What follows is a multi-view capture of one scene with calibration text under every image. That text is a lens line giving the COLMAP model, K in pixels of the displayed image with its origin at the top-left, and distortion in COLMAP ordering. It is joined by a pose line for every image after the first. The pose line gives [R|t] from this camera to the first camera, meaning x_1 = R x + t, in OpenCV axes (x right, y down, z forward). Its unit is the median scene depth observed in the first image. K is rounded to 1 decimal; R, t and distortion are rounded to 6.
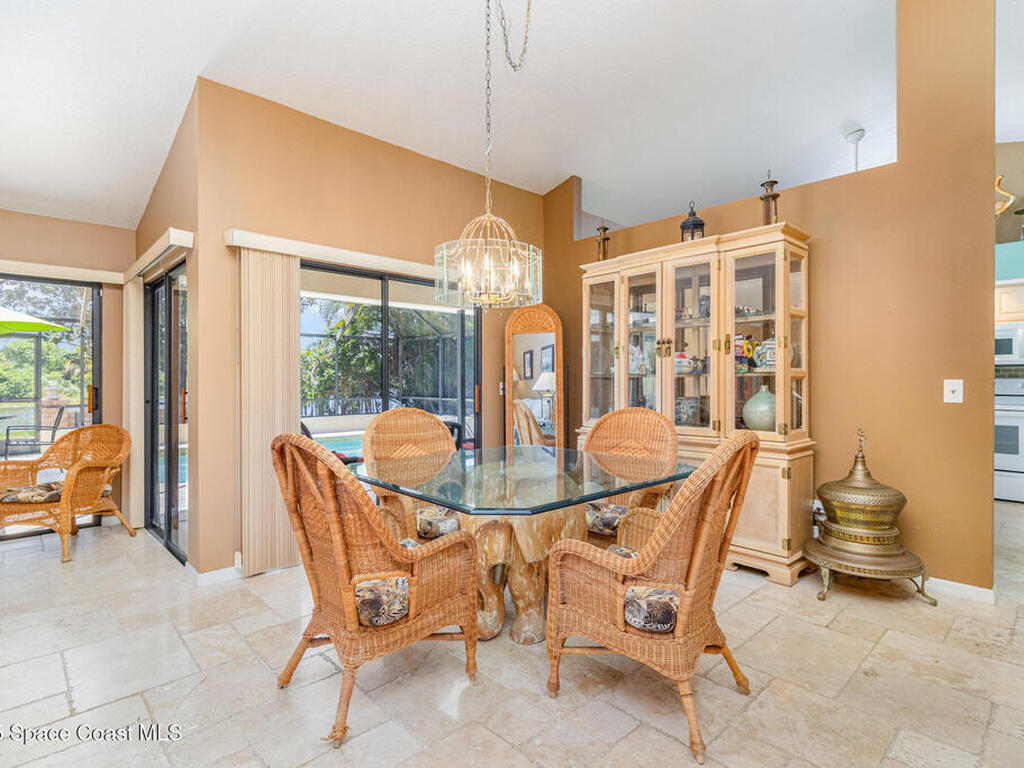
lens RADIAL K [[527.3, 0, 513.6], [0, 527.3, 377.5], [0, 0, 1]] dist [-0.001003, 0.000709]
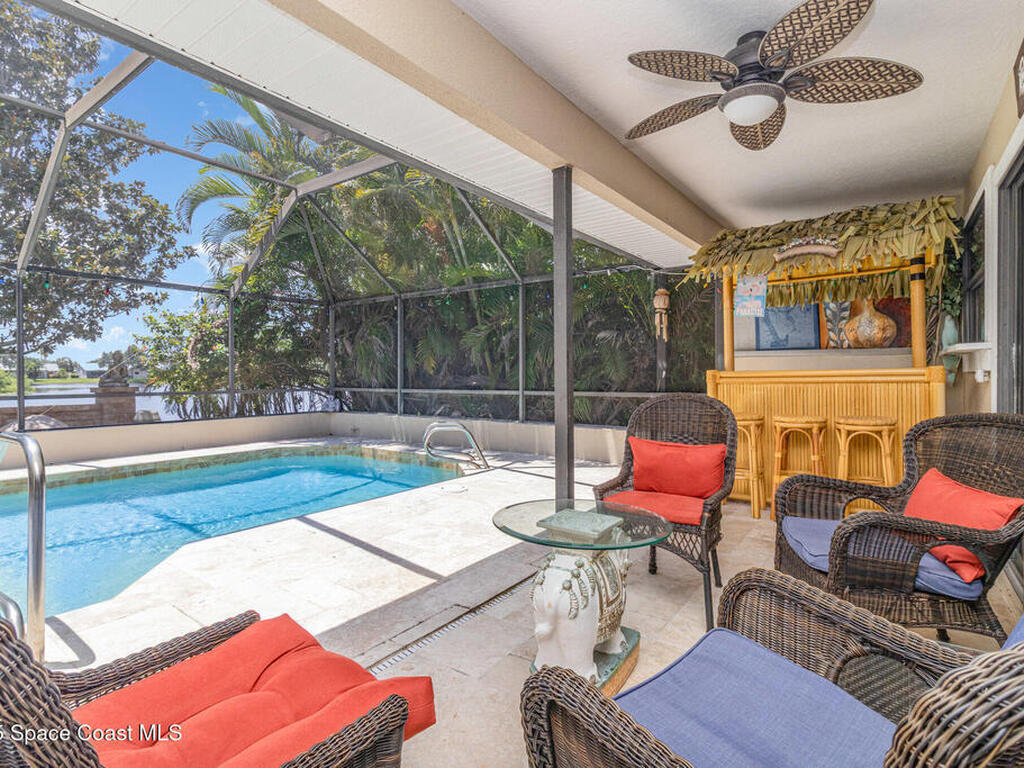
lens RADIAL K [[527.3, 0, 513.6], [0, 527.3, 377.5], [0, 0, 1]] dist [-0.001003, 0.000709]
pose [[0.985446, -0.001460, 0.169983, -0.105060], [-0.000237, 0.999950, 0.009963, 0.016688], [-0.169989, -0.009858, 0.985397, 0.308389]]
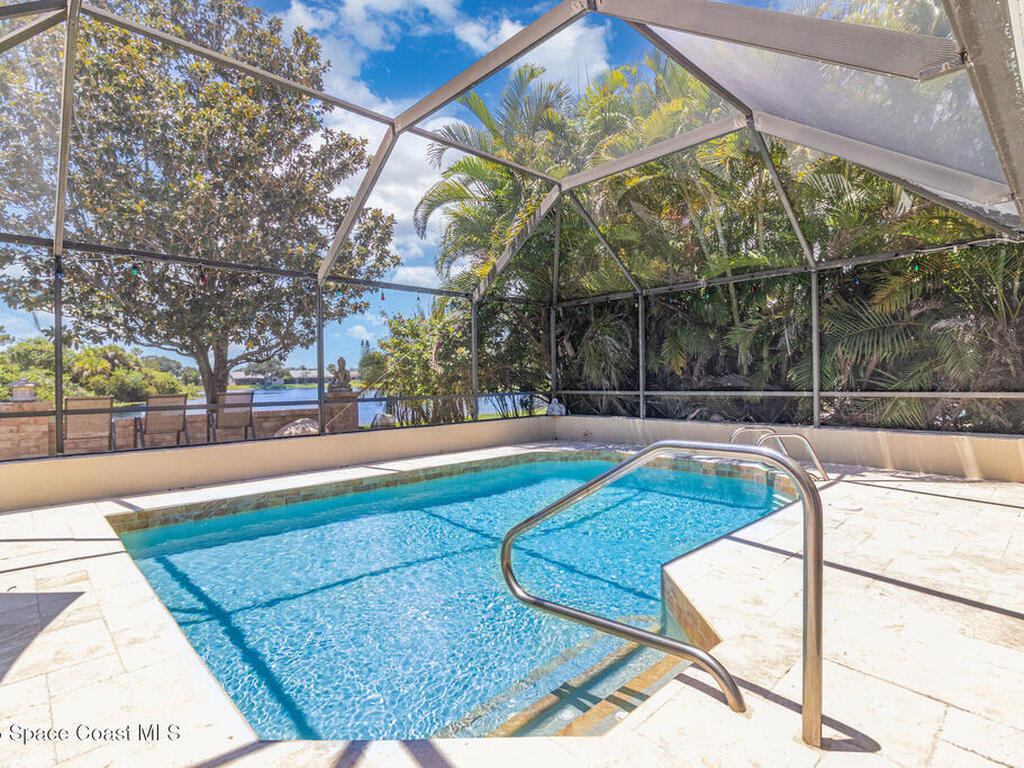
lens RADIAL K [[524.6, 0, 512.0], [0, 524.6, 384.0], [0, 0, 1]] dist [0.001646, 0.000432]
pose [[0.999814, -0.014070, -0.013189, -0.270315], [0.014275, 0.999777, 0.015581, 0.017371], [0.012967, -0.015766, 0.999792, 0.359208]]
